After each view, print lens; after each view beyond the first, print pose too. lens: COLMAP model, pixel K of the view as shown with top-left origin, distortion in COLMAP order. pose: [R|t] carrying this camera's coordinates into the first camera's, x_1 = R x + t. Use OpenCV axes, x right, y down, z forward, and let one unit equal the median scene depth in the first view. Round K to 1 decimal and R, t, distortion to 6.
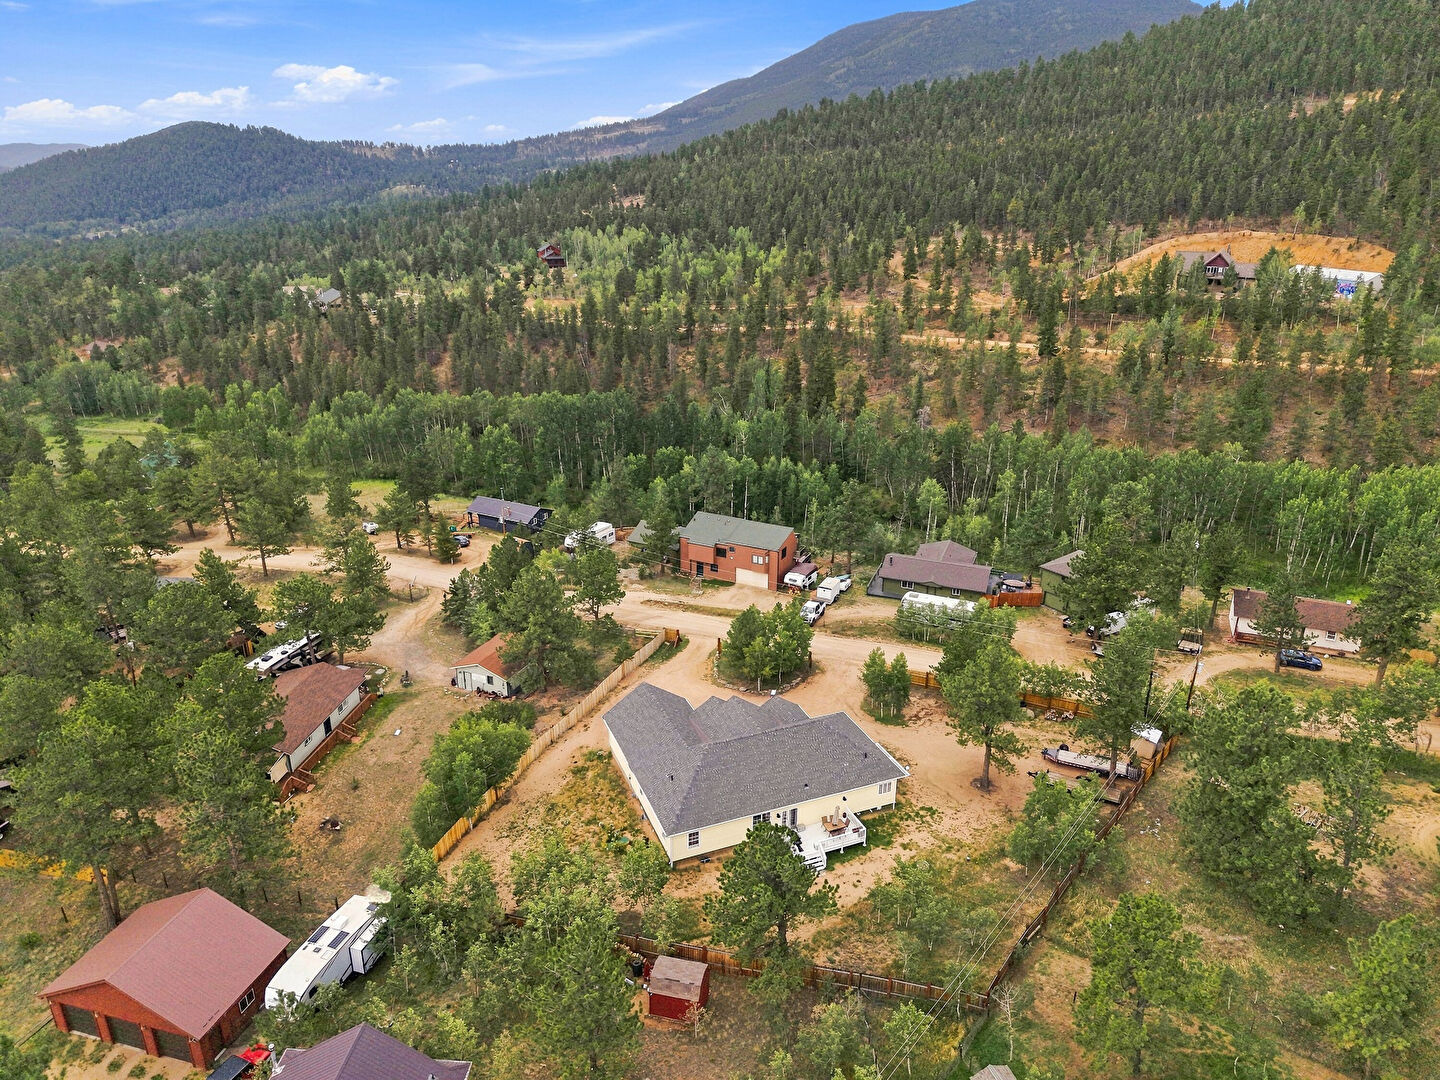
lens RADIAL K [[1015.1, 0, 720.0], [0, 1015.1, 540.0], [0, 0, 1]] dist [0.029261, -0.000675]
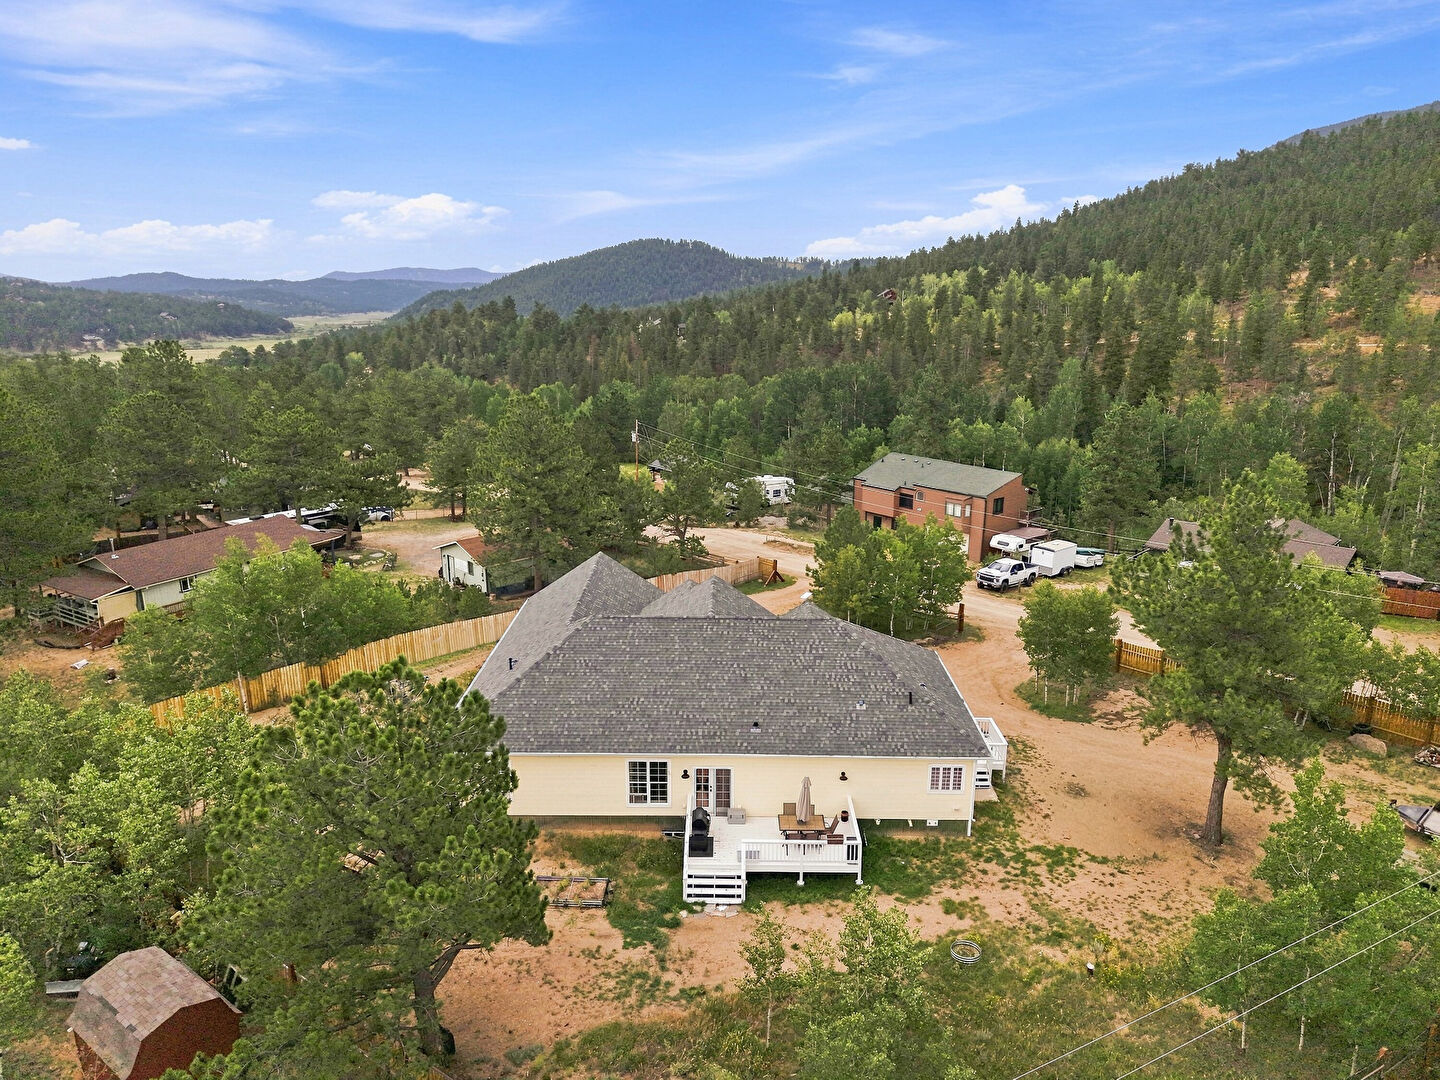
lens RADIAL K [[989.2, 0, 720.0], [0, 989.2, 540.0], [0, 0, 1]] dist [-0.002300, 0.000722]
pose [[0.918308, 0.100285, -0.382954, 0.222152], [-0.150049, 0.983373, -0.102292, 0.195268], [0.366328, 0.151397, 0.918087, 0.531589]]
